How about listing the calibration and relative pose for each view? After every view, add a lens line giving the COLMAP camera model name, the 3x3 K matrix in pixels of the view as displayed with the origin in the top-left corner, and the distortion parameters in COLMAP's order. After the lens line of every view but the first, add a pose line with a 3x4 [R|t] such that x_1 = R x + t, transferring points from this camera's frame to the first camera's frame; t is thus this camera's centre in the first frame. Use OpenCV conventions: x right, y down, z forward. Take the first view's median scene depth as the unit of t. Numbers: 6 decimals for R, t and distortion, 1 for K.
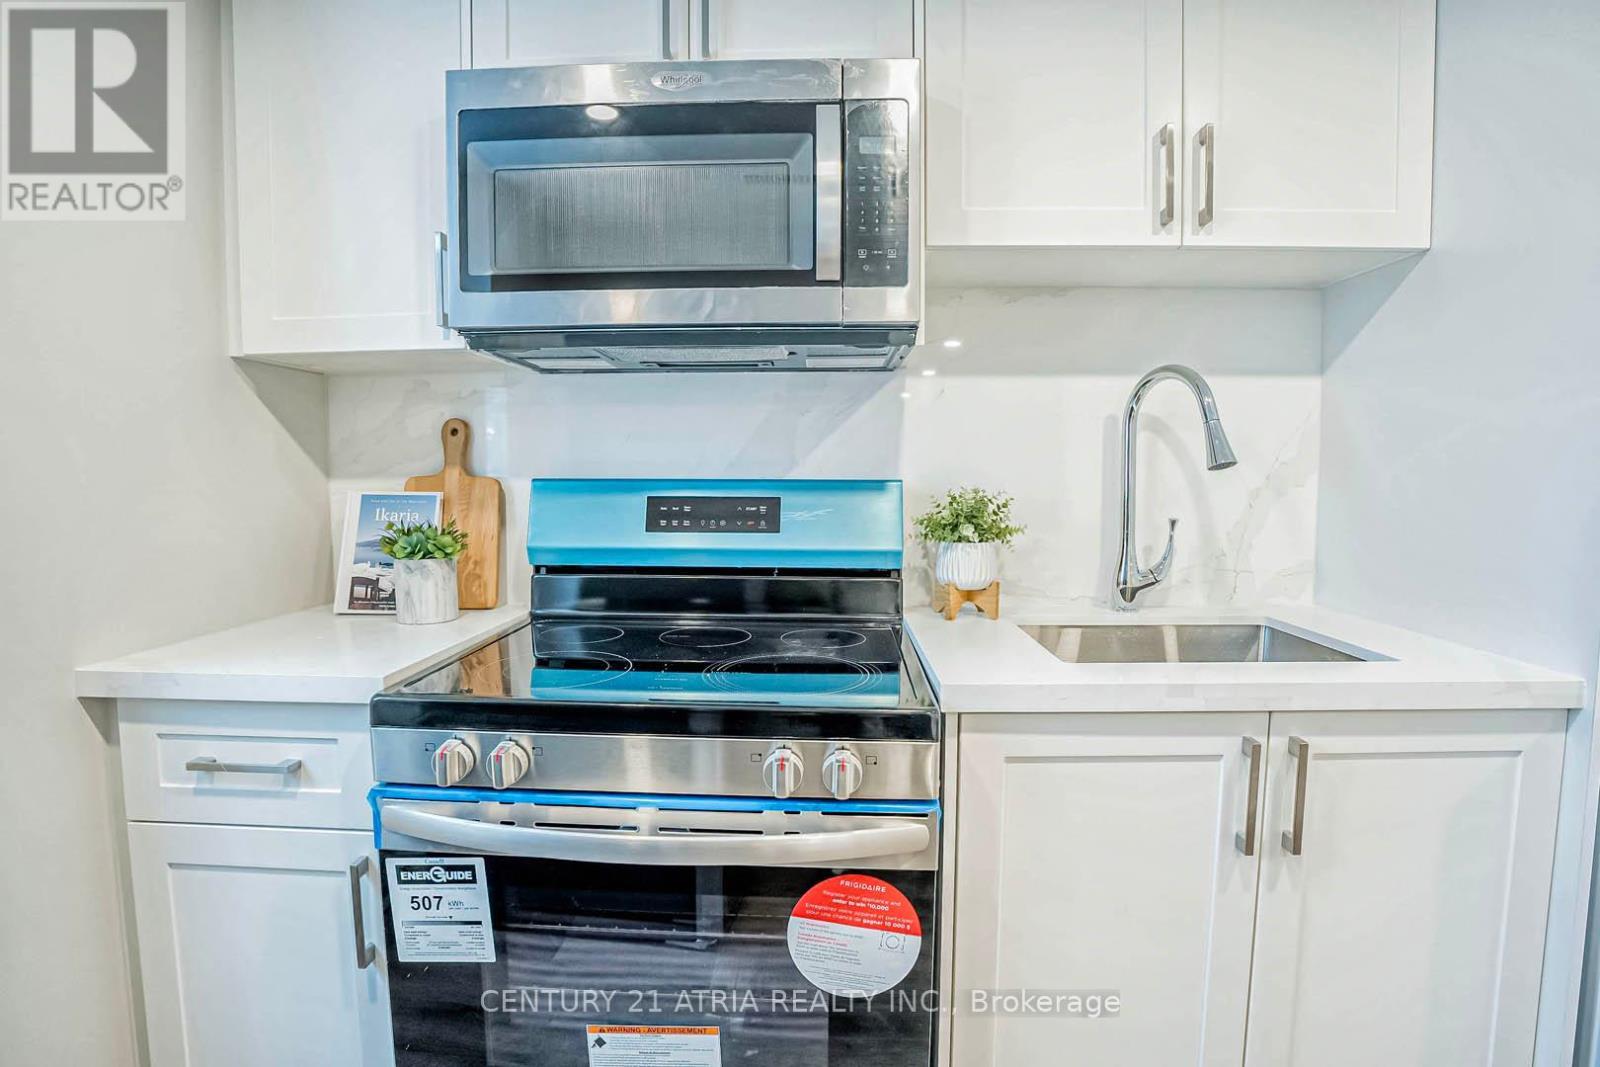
lens RADIAL K [[783.4, 0, 799.7], [0, 783.4, 528.7], [0, 0, 1]] dist [-0.060990, 0.006181]
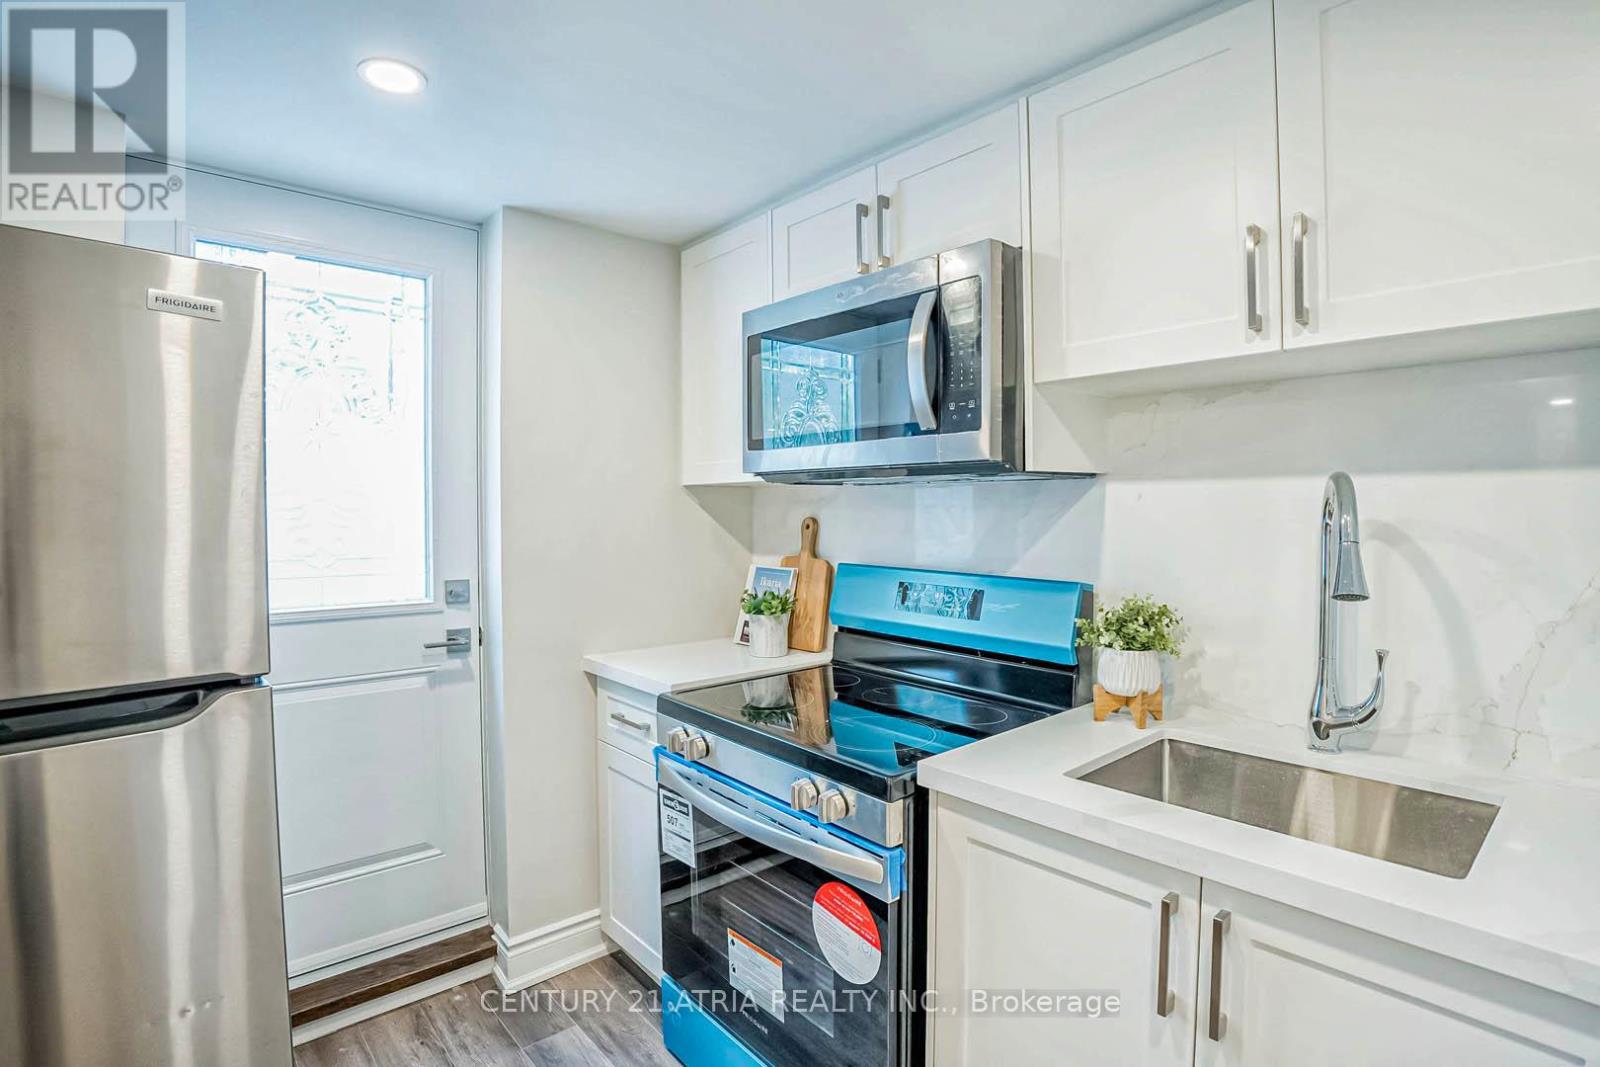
lens RADIAL K [[783.4, 0, 803.4], [0, 783.4, 529.7], [0, 0, 1]] dist [-0.060990, 0.006181]
pose [[0.685020, 0.019960, -0.728250, 0.790316], [-0.051361, 0.998460, -0.020946, -0.114105], [0.726711, 0.051752, 0.684991, -0.011501]]
